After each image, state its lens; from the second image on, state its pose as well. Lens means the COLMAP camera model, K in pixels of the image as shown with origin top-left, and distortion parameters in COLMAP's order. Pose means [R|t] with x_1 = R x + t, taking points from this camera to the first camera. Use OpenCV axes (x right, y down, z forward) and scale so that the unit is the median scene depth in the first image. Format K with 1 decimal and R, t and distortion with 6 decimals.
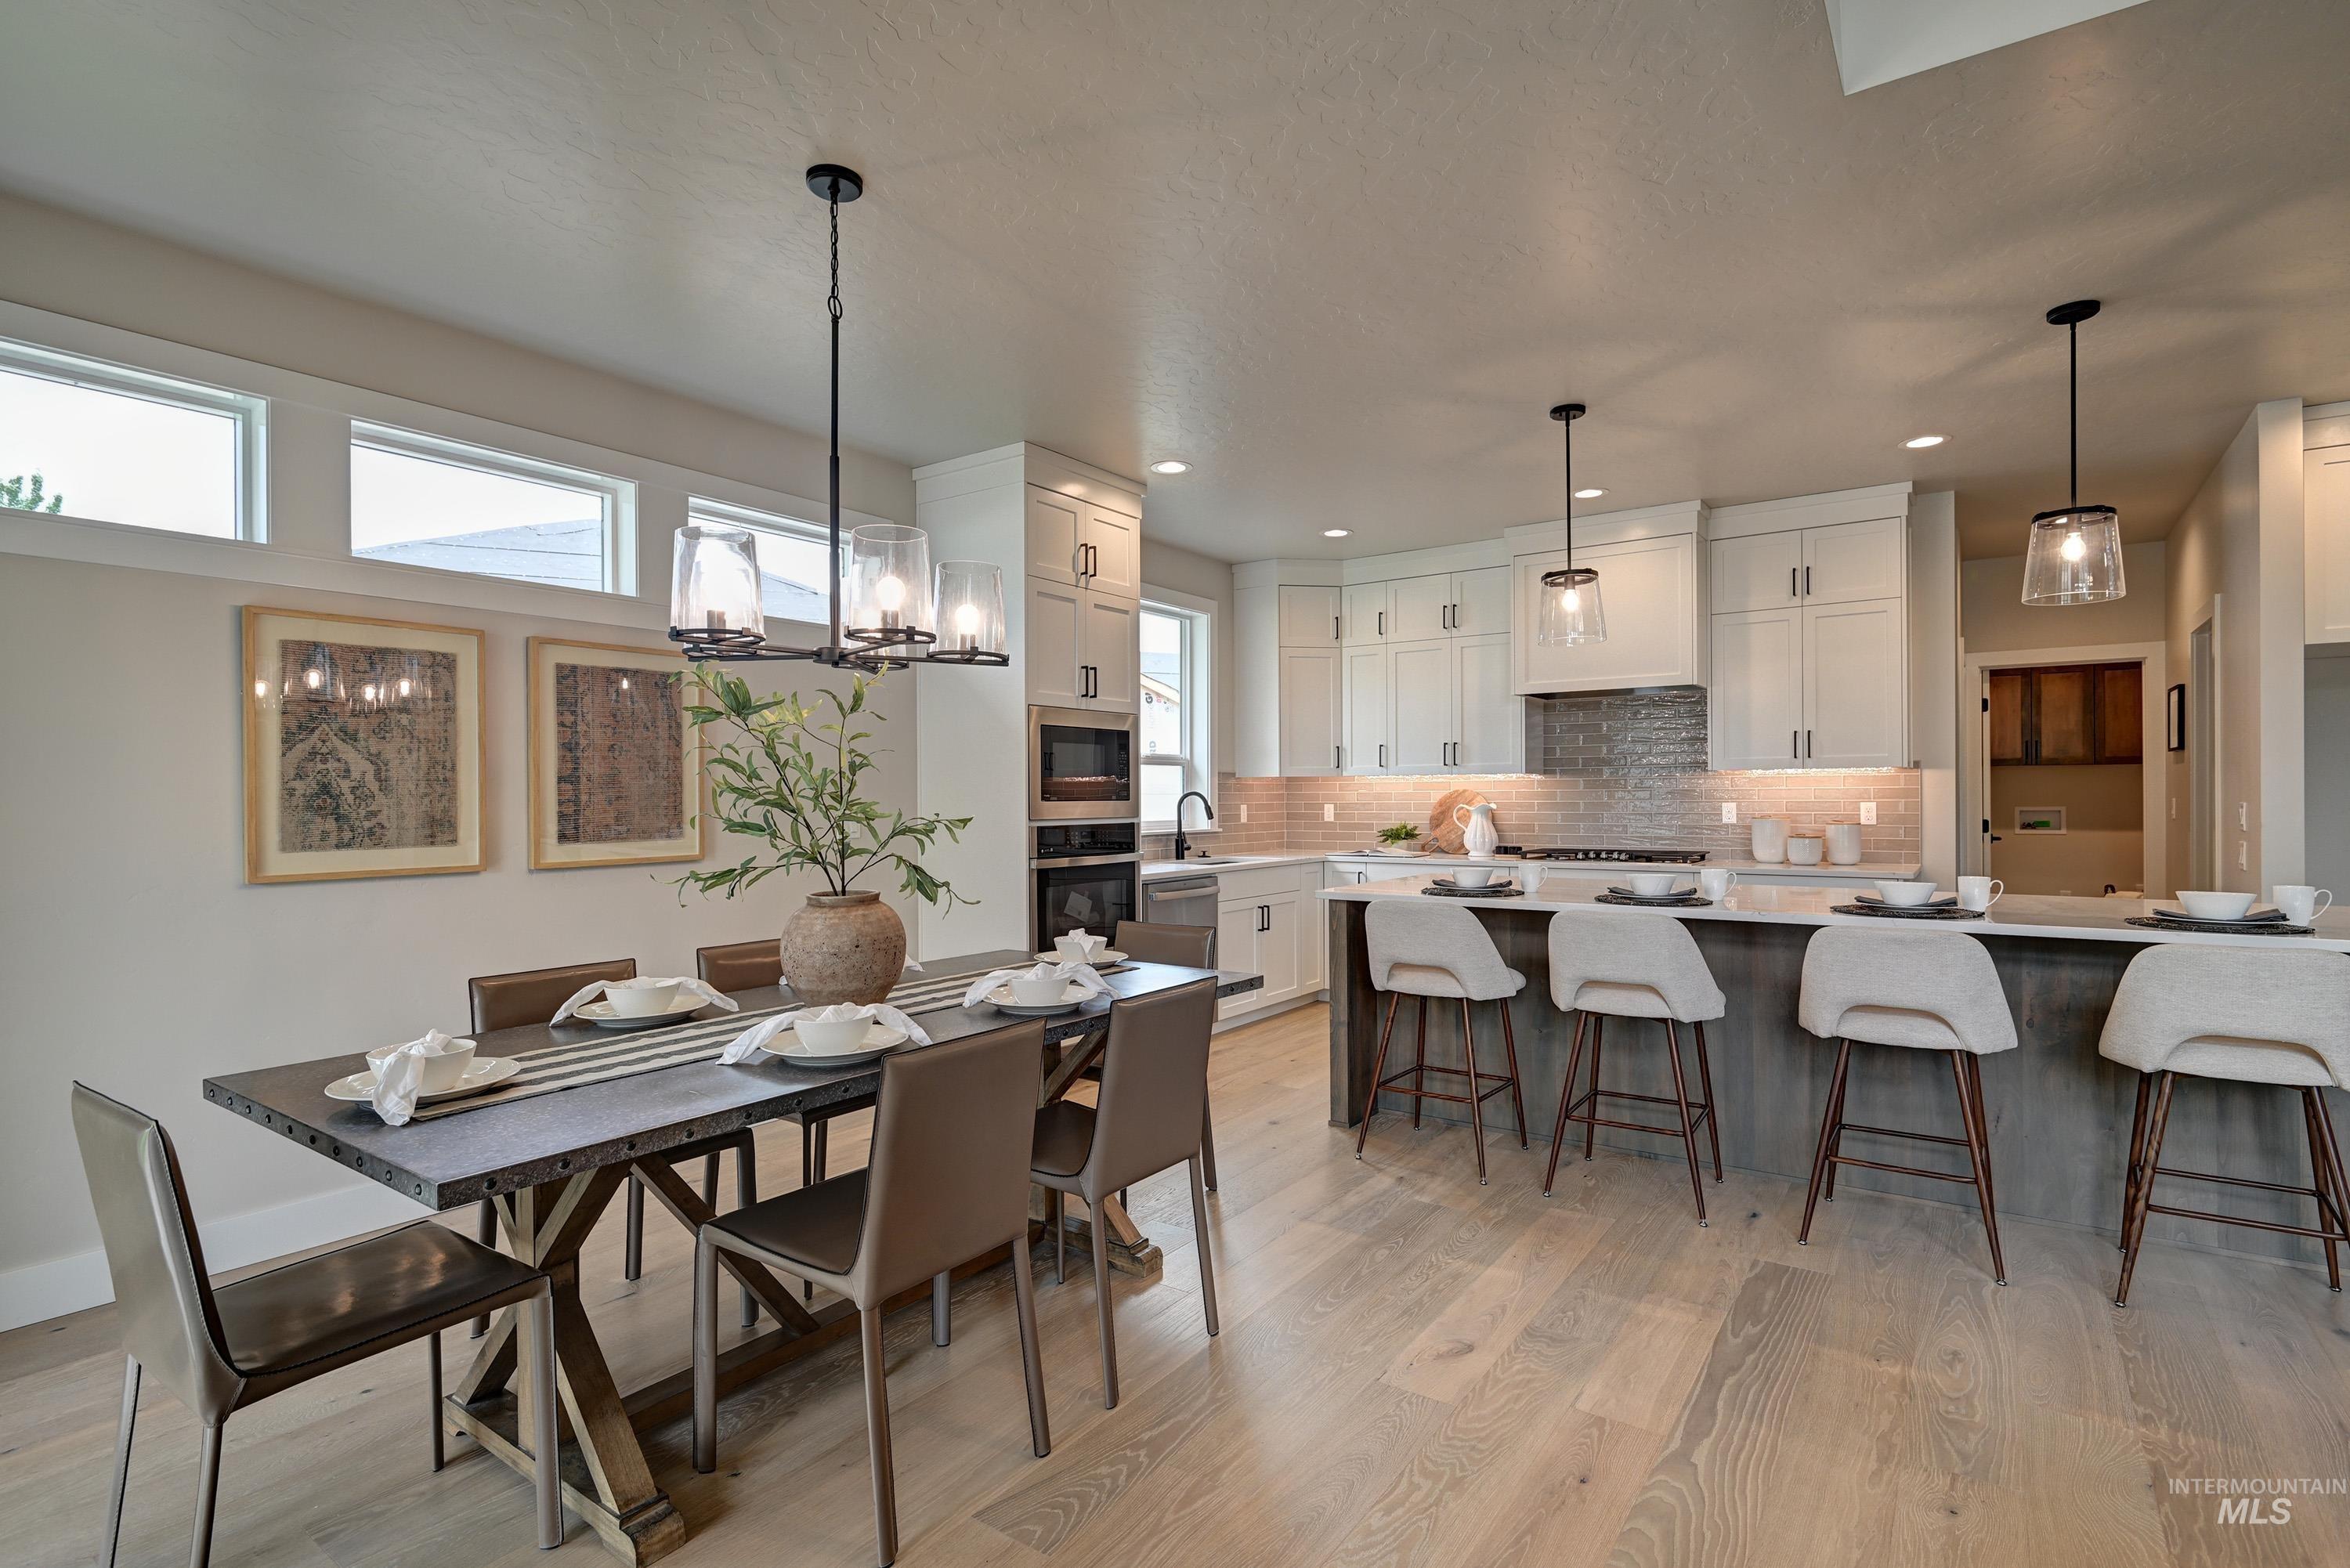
lens RADIAL K [[1135.1, 0, 1164.4], [0, 1135.1, 804.1], [0, 0, 1]] dist [0.005056, -0.005559]
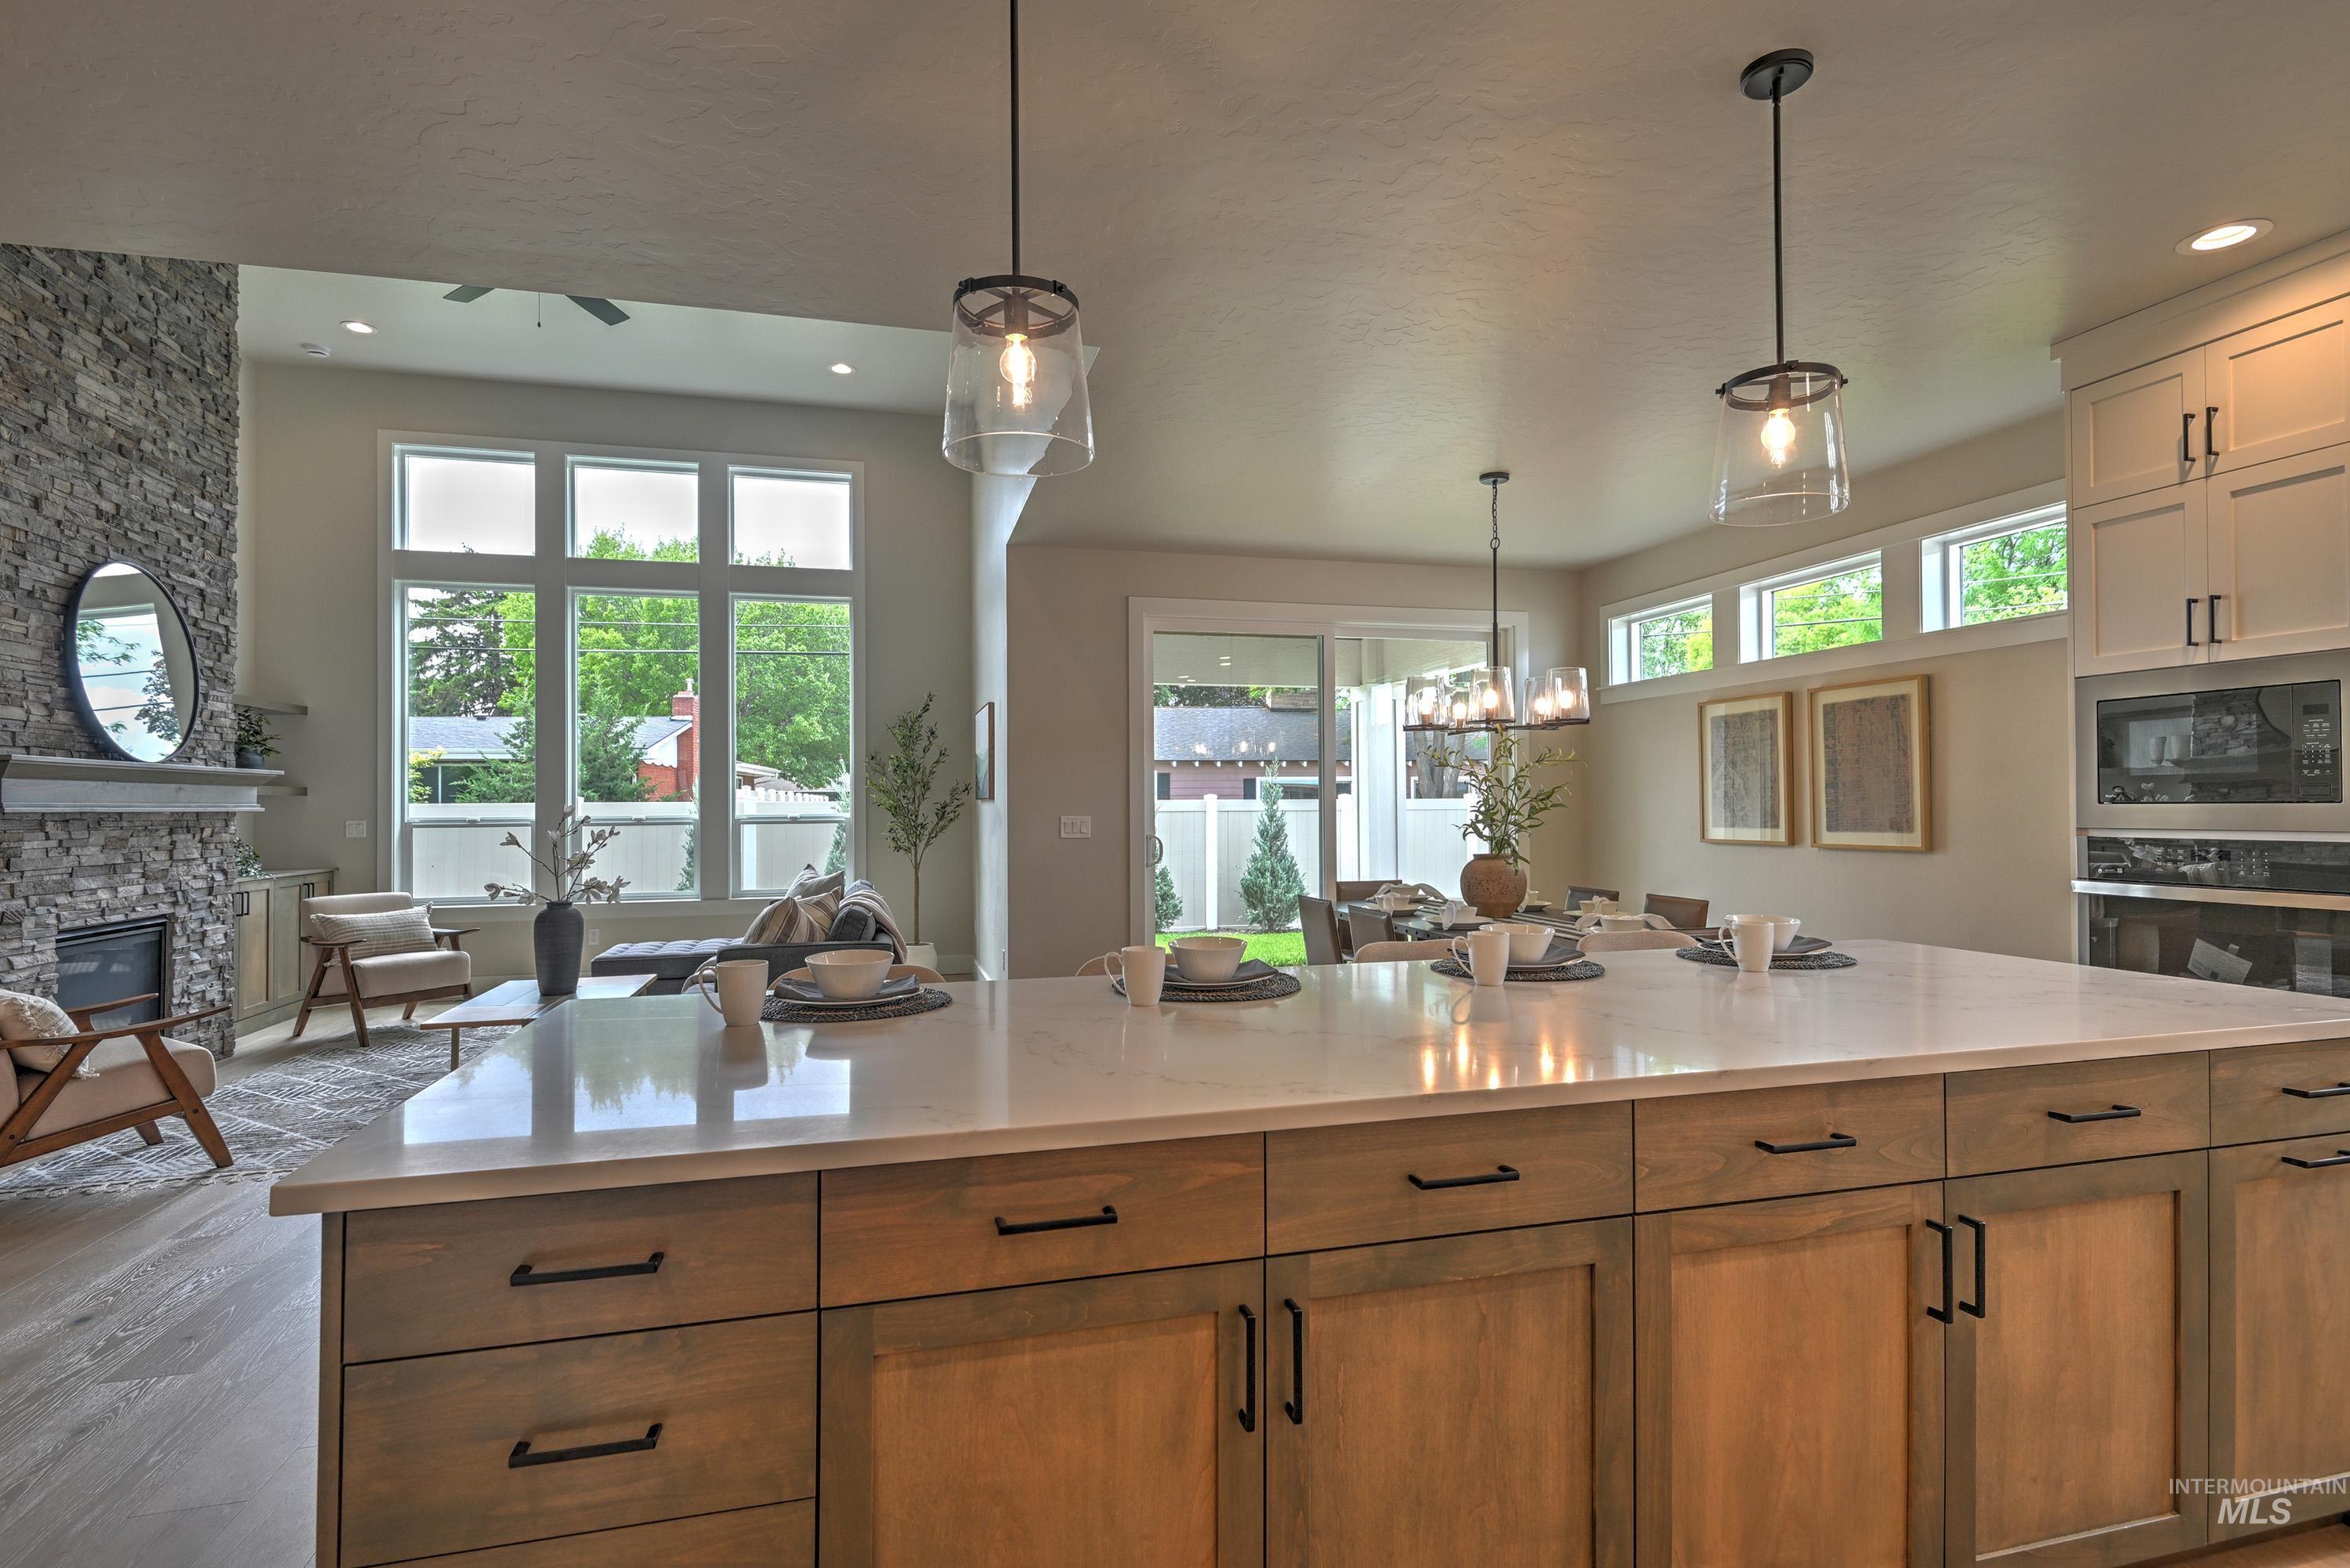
lens RADIAL K [[1135.1, 0, 1204.9], [0, 1135.1, 792.4], [0, 0, 1]] dist [0.005056, -0.005559]
pose [[-0.629404, 0.004124, -0.777067, 0.766721], [0.008314, 0.999964, -0.001427, -0.012382], [0.777034, -0.007359, -0.629416, 0.926261]]
